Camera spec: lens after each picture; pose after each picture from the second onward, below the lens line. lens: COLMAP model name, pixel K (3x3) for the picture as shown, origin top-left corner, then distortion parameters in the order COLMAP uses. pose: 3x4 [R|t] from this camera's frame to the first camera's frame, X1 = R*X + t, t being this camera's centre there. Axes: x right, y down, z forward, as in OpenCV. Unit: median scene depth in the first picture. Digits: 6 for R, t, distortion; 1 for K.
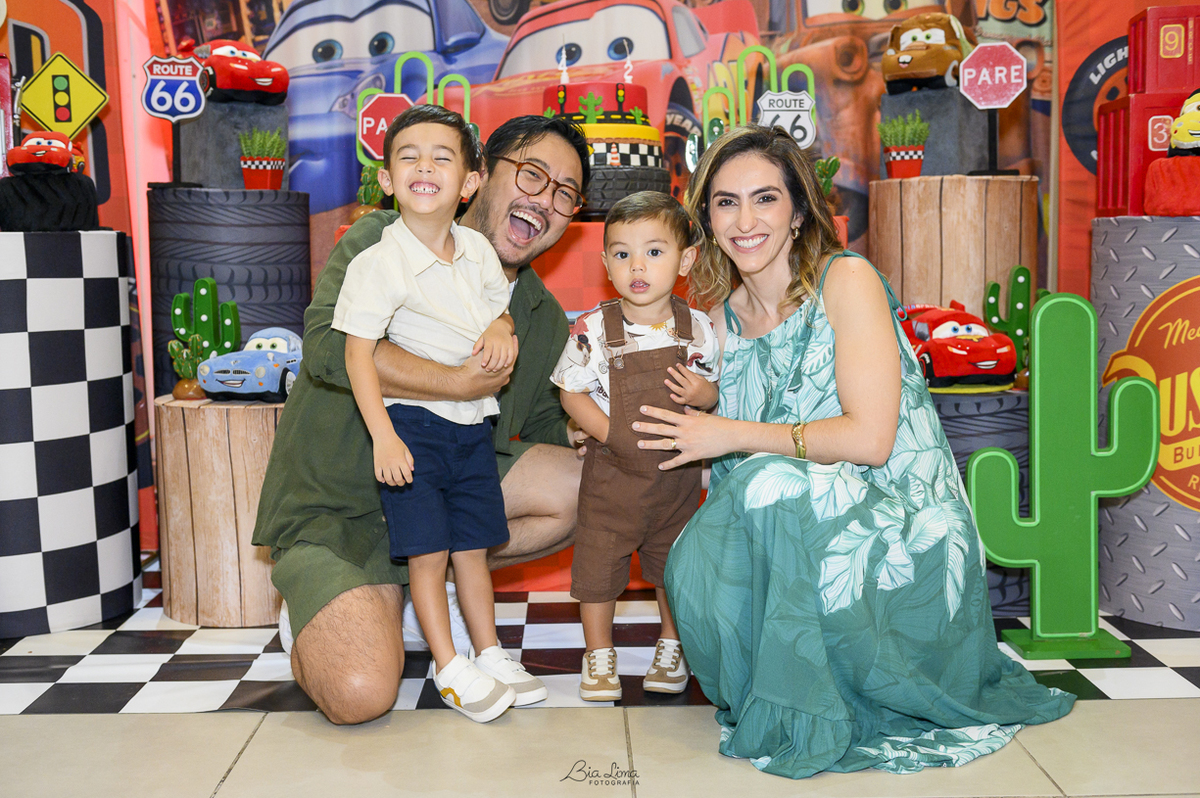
lens RADIAL K [[1386.7, 0, 572.2], [0, 1386.7, 390.8], [0, 0, 1]] dist [-0.004326, -0.004671]
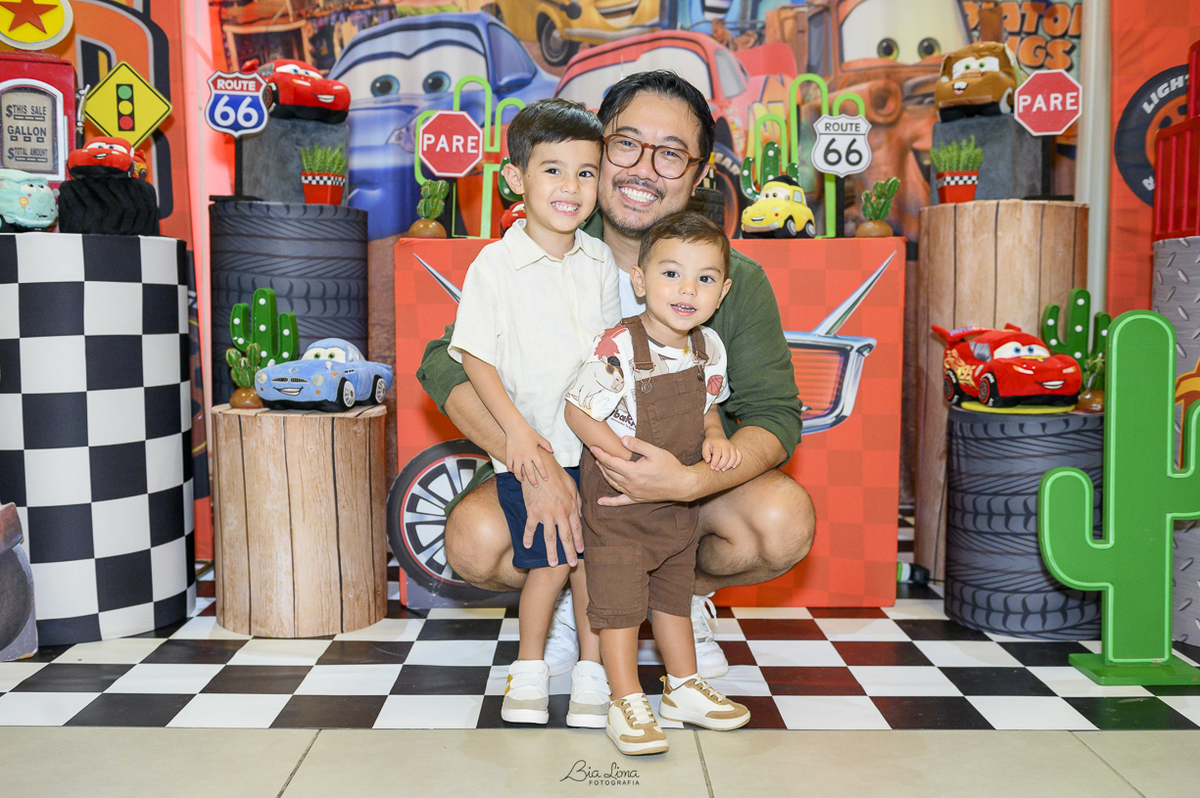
lens RADIAL K [[1208.5, 0, 577.5], [0, 1208.5, 420.4], [0, 0, 1]] dist [-0.007387, -0.011229]
pose [[0.999859, 0.016354, -0.003687, -0.032370], [-0.016387, 0.999822, -0.009338, 0.018006], [0.003534, 0.009397, 0.999950, 0.123574]]
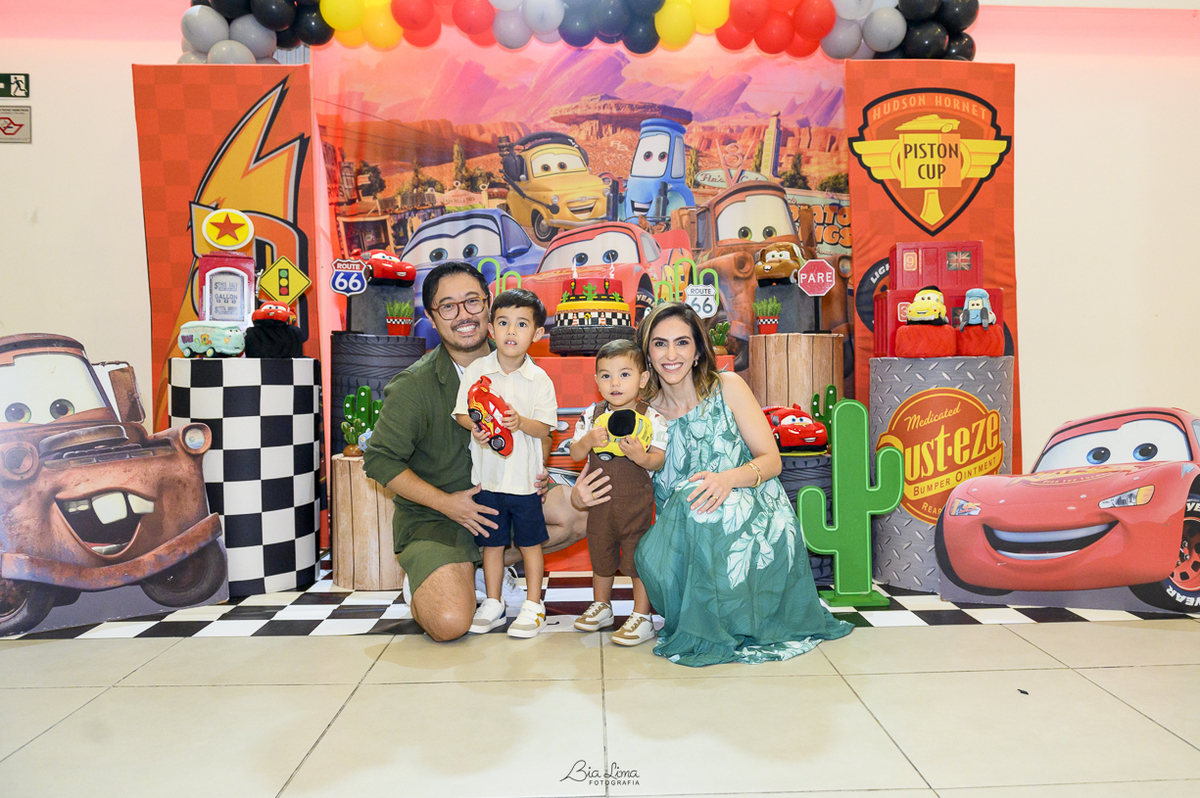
lens RADIAL K [[885.9, 0, 630.1], [0, 885.9, 389.0], [0, 0, 1]] dist [-0.005002, -0.006647]
pose [[0.998906, 0.011038, 0.045440, 0.015279], [-0.007183, 0.996427, -0.084158, 0.012081], [-0.046206, 0.083740, 0.995416, -0.107733]]
